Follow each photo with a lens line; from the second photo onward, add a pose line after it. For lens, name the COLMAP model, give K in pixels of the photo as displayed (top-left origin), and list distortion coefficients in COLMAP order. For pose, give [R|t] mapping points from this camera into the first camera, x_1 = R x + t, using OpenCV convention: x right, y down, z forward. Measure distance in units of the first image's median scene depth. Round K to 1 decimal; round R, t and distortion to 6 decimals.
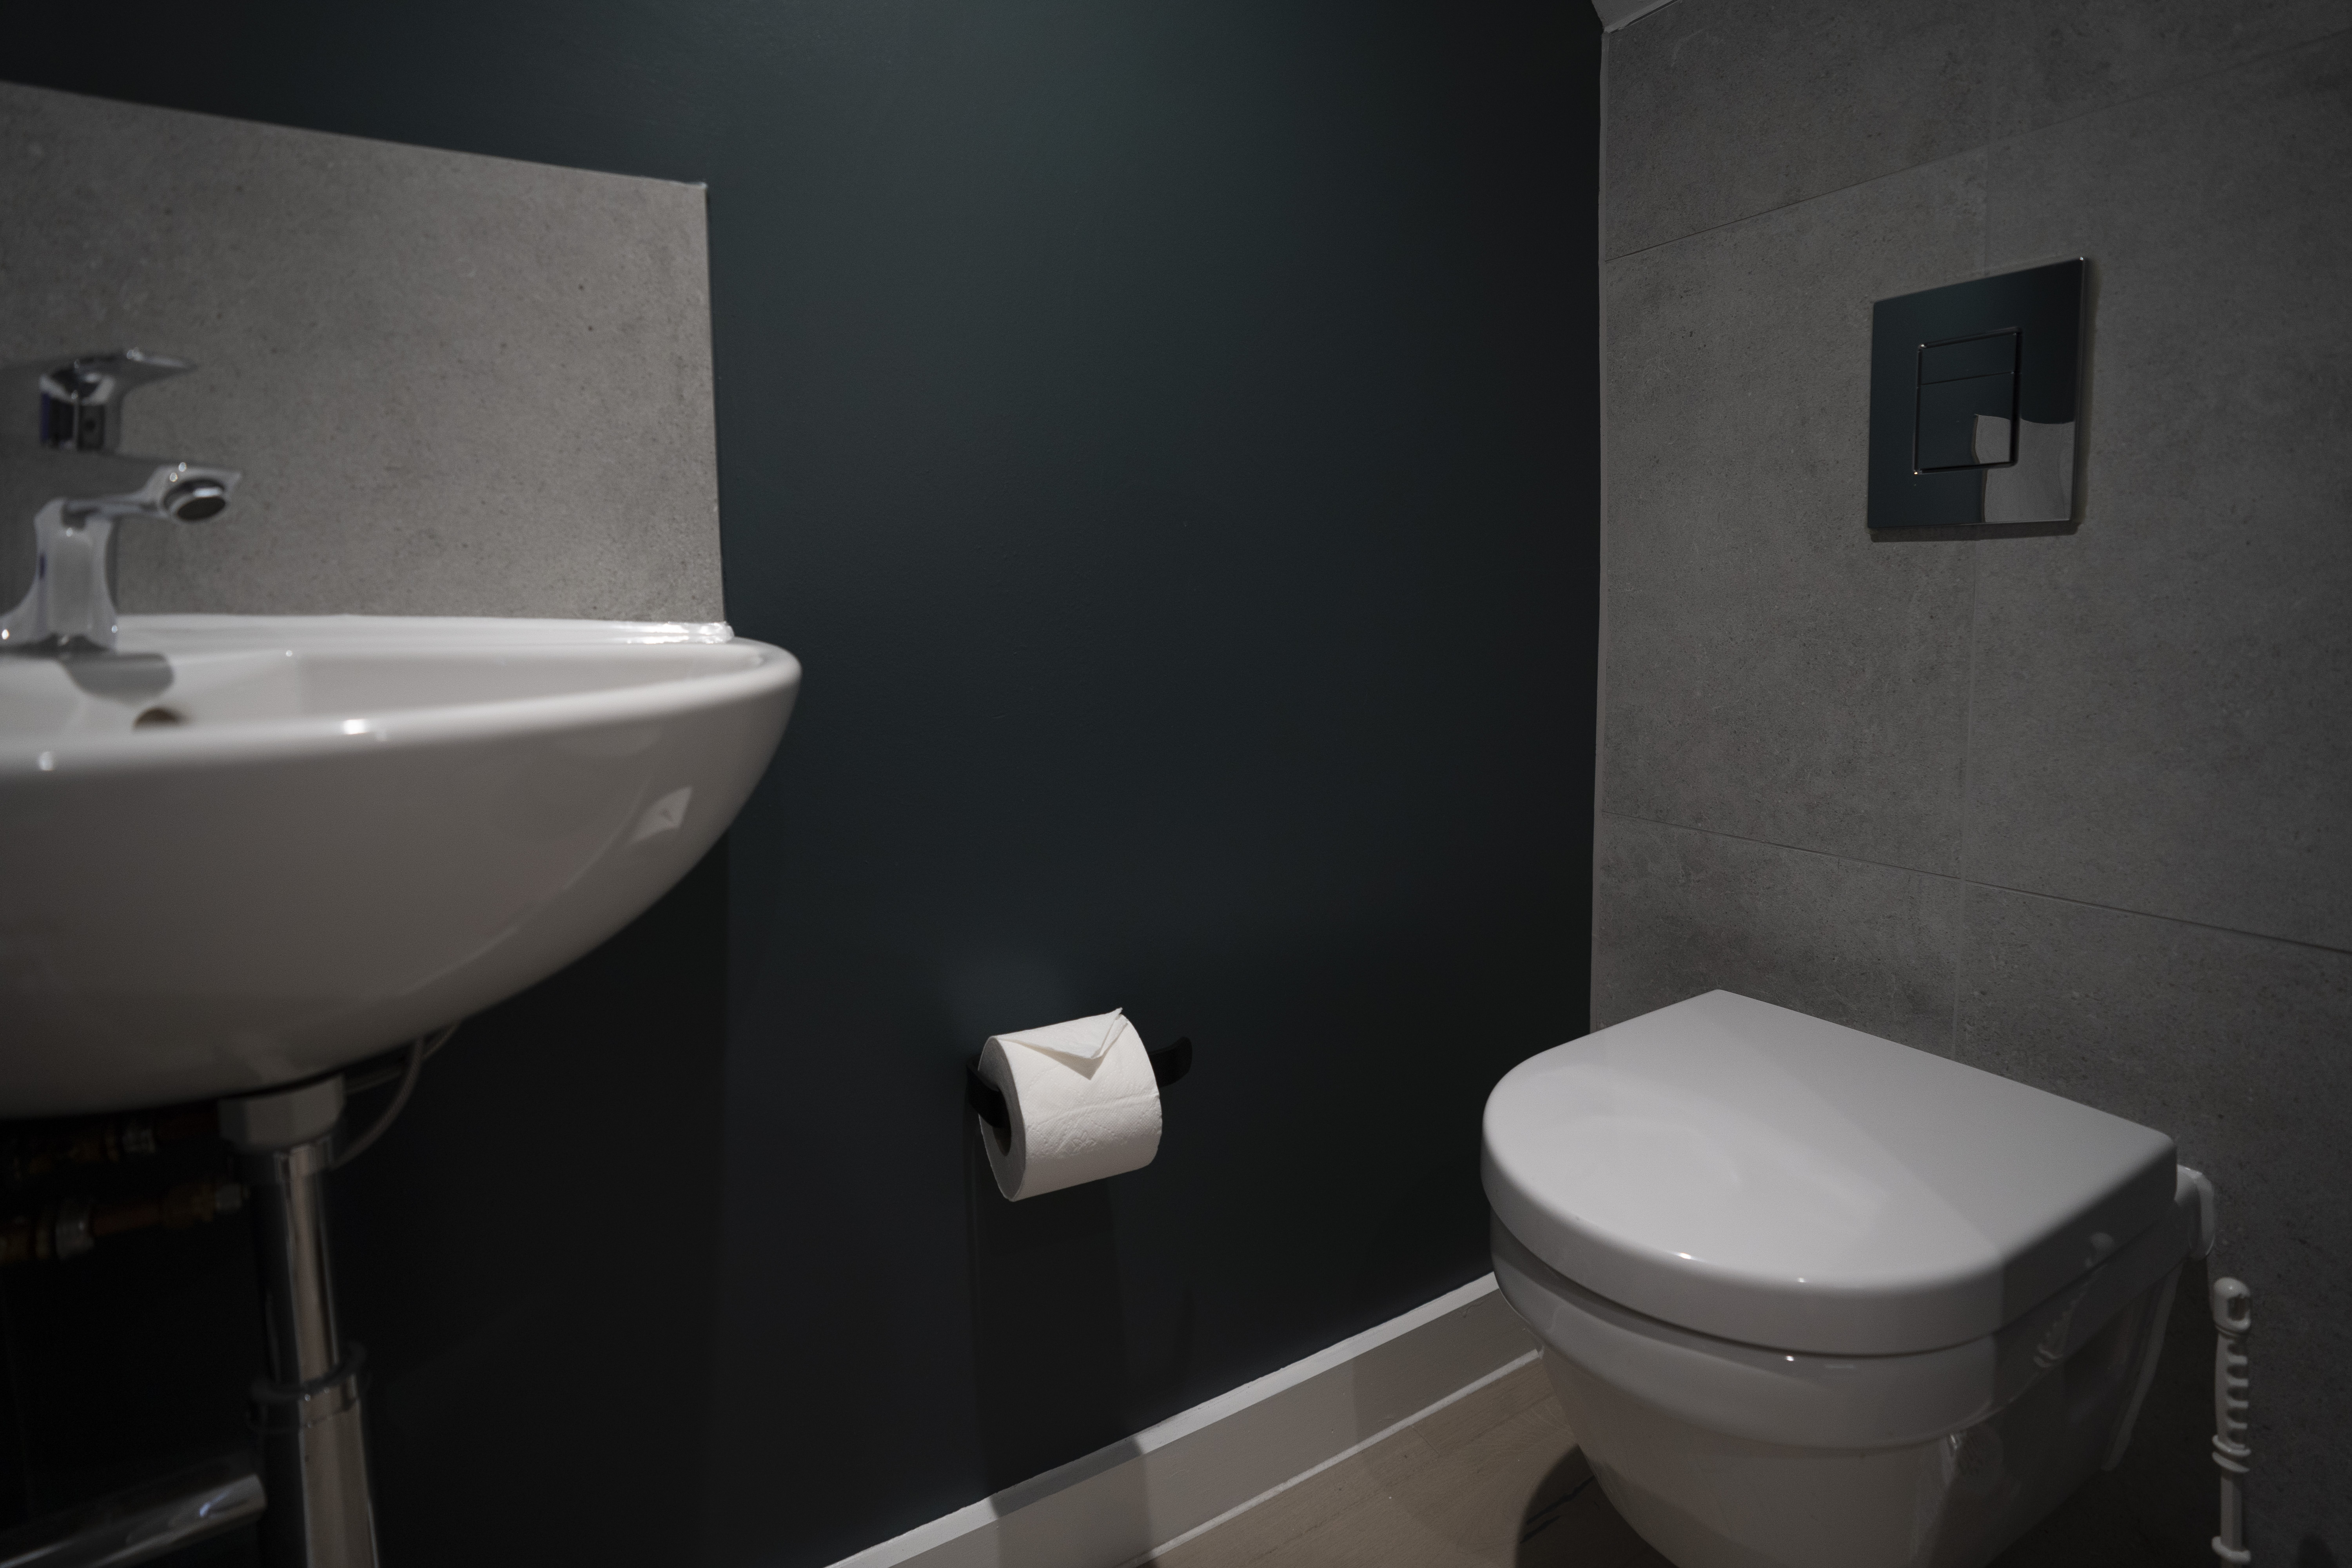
lens RADIAL K [[1166.5, 0, 1176.0], [0, 1166.5, 784.0], [0, 0, 1]] dist [-0.063649, 0.028003]
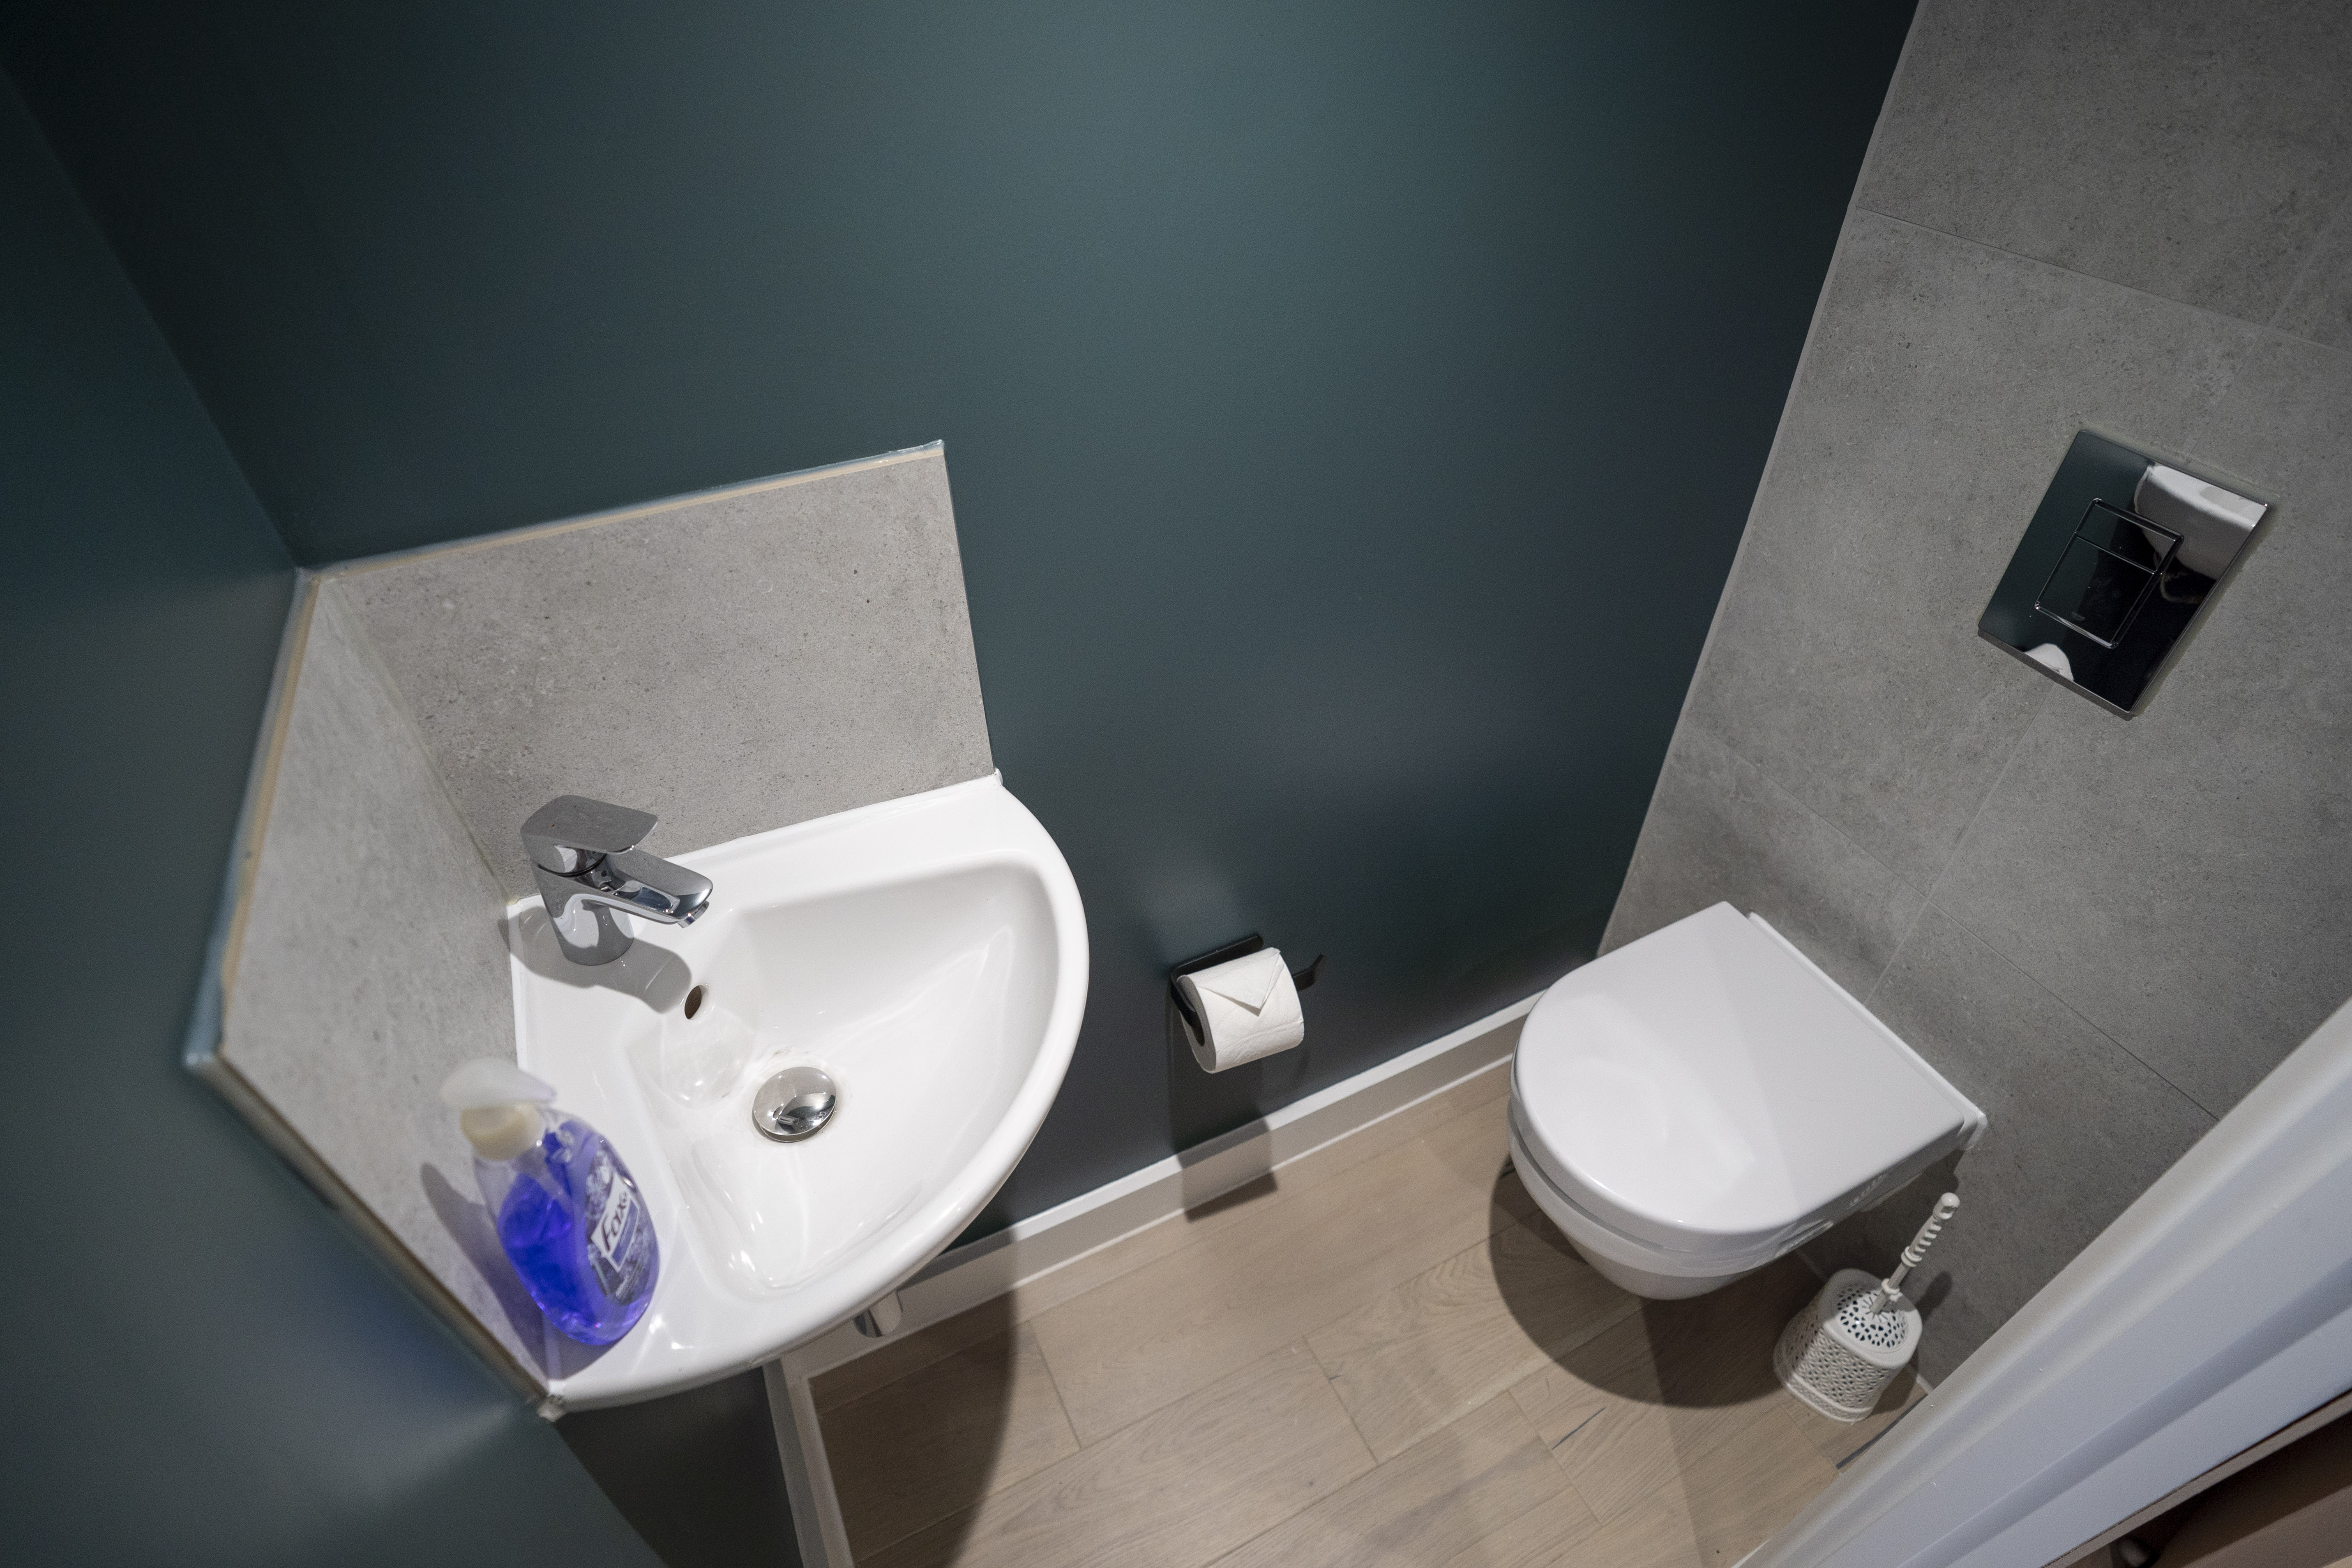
lens RADIAL K [[1245.6, 0, 1177.8], [0, 1245.6, 826.5], [0, 0, 1]] dist [-0.066652, 0.034951]
pose [[0.998032, 0.050170, -0.037625, -0.129723], [-0.015565, 0.779381, 0.626357, -0.937428], [0.060749, -0.624538, 0.778628, -0.096087]]
